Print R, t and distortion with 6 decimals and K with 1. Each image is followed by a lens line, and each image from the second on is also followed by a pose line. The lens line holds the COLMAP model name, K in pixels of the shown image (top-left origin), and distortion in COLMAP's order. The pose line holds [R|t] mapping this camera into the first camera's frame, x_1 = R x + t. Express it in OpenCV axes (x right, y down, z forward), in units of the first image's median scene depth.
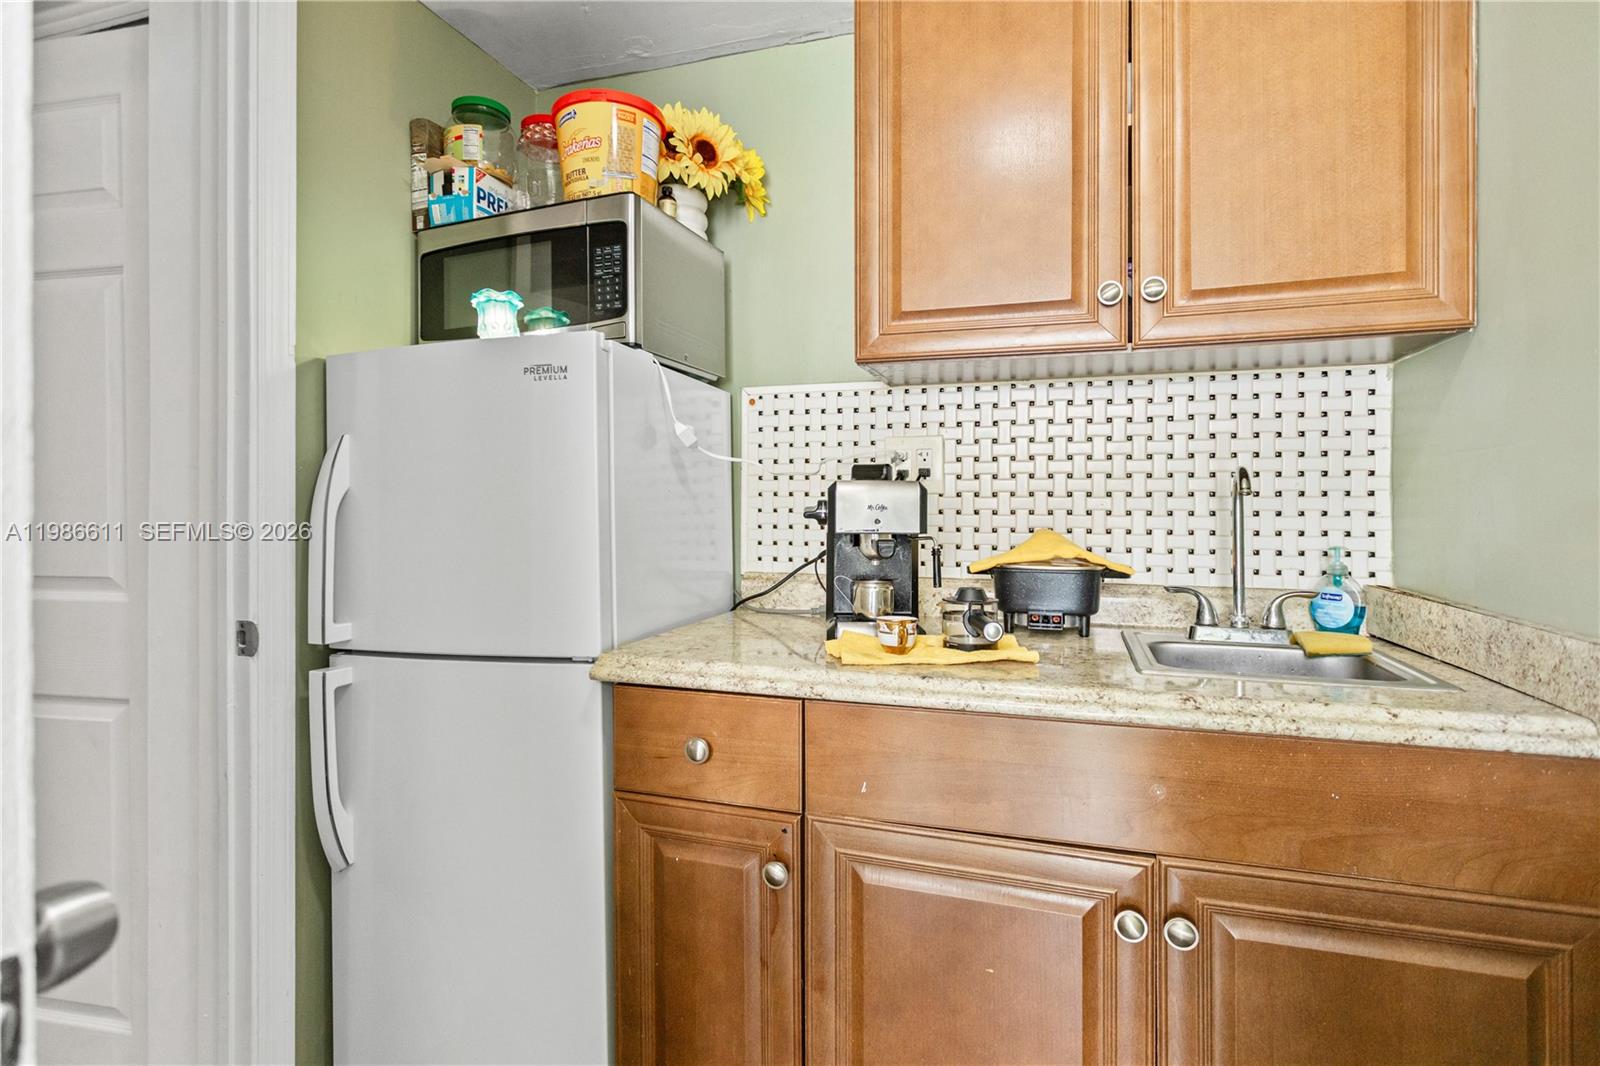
lens RADIAL K [[773.5, 0, 820.4], [0, 773.5, 508.0], [0, 0, 1]] dist [0.004116, -0.000543]
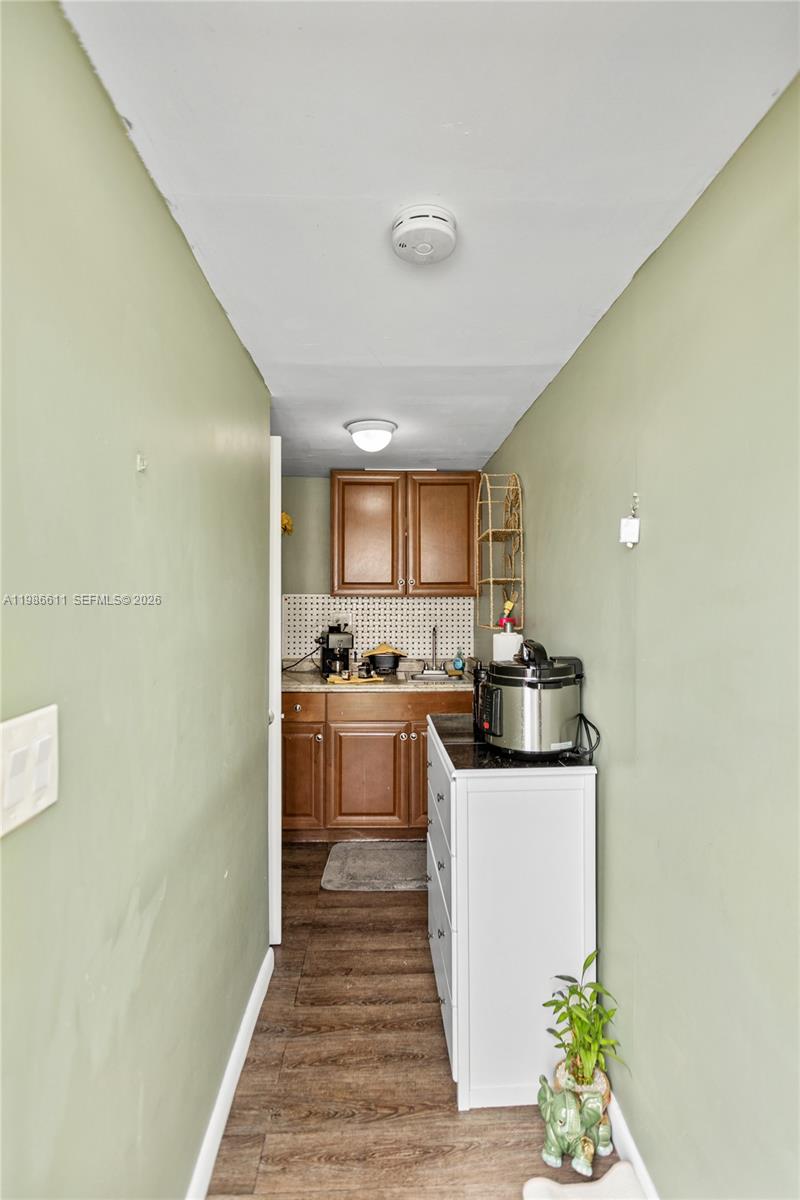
lens RADIAL K [[580.1, 0, 404.0], [0, 580.1, 598.2], [0, 0, 1]] dist [0.004116, -0.000543]
pose [[0.944485, -0.001603, 0.328551, -0.486052], [-0.000653, 0.999977, 0.006755, -0.198190], [-0.328554, -0.006594, 0.944462, -1.506452]]
